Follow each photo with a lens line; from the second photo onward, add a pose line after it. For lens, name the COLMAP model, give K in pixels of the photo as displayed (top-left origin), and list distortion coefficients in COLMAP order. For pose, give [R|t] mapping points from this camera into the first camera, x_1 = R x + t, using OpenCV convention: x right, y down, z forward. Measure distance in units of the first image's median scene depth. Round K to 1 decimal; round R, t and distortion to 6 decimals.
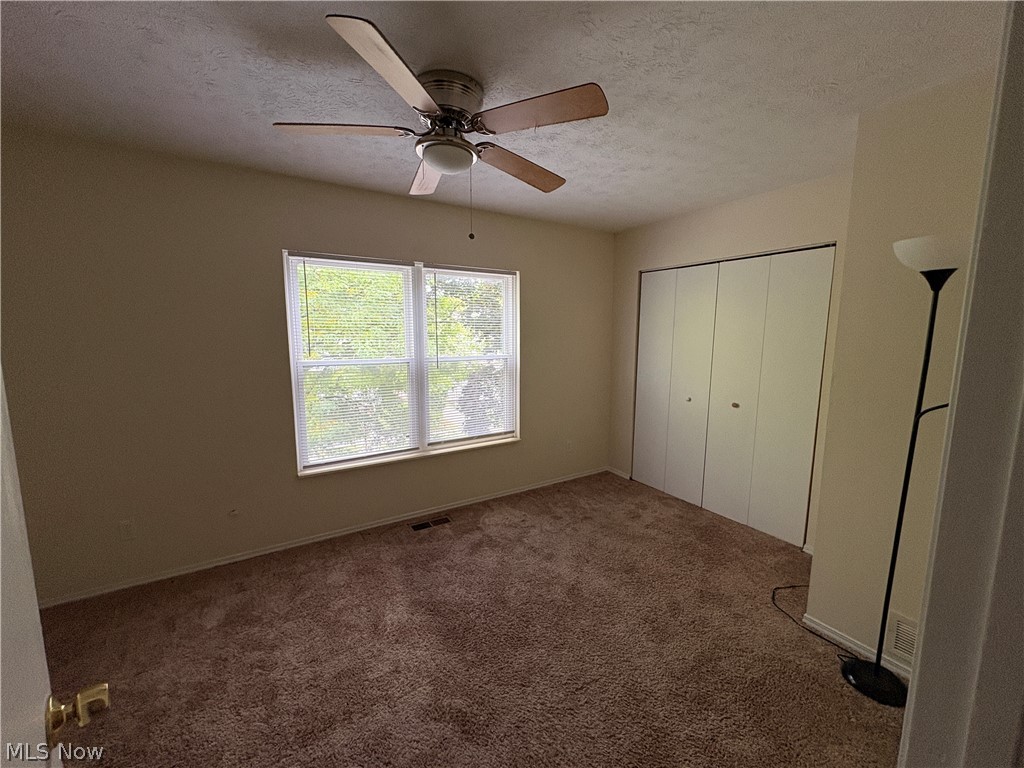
lens RADIAL K [[413.3, 0, 510.0], [0, 413.3, 382.1], [0, 0, 1]] dist [0.000019, -0.000648]
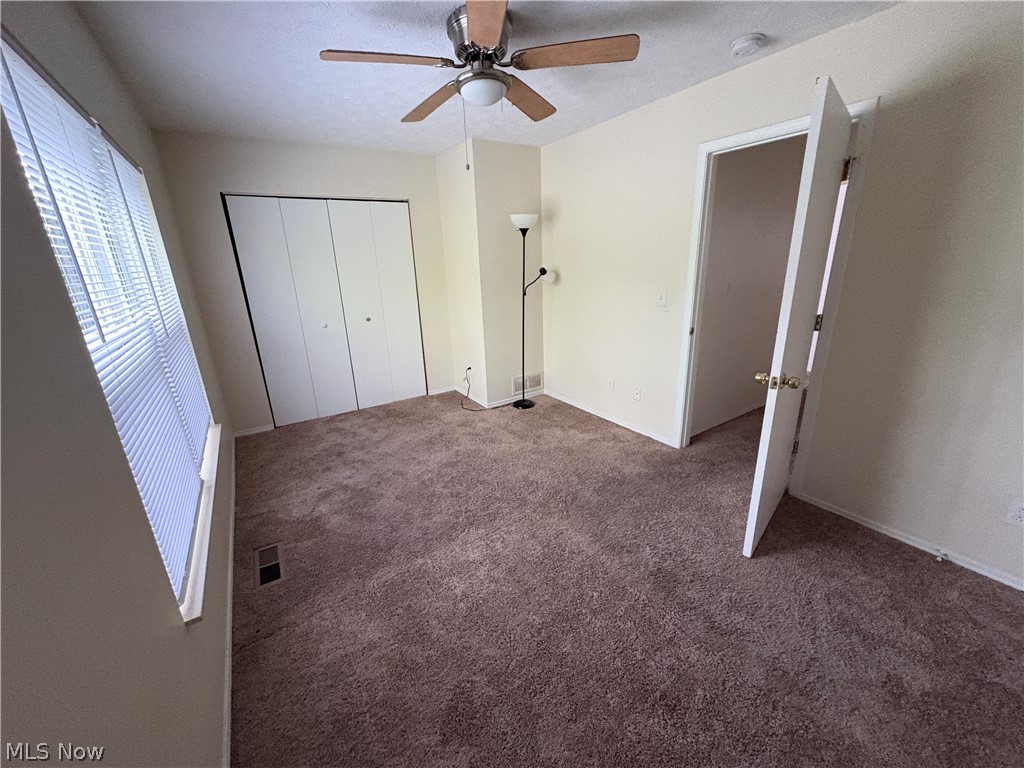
lens RADIAL K [[413.3, 0, 510.8], [0, 413.3, 387.0], [0, 0, 1]] dist [0.000019, -0.000648]
pose [[-0.034578, -0.304378, 0.951924, -0.782770], [0.162254, 0.938147, 0.305867, -0.070820], [-0.986143, 0.165030, 0.016947, 0.574423]]
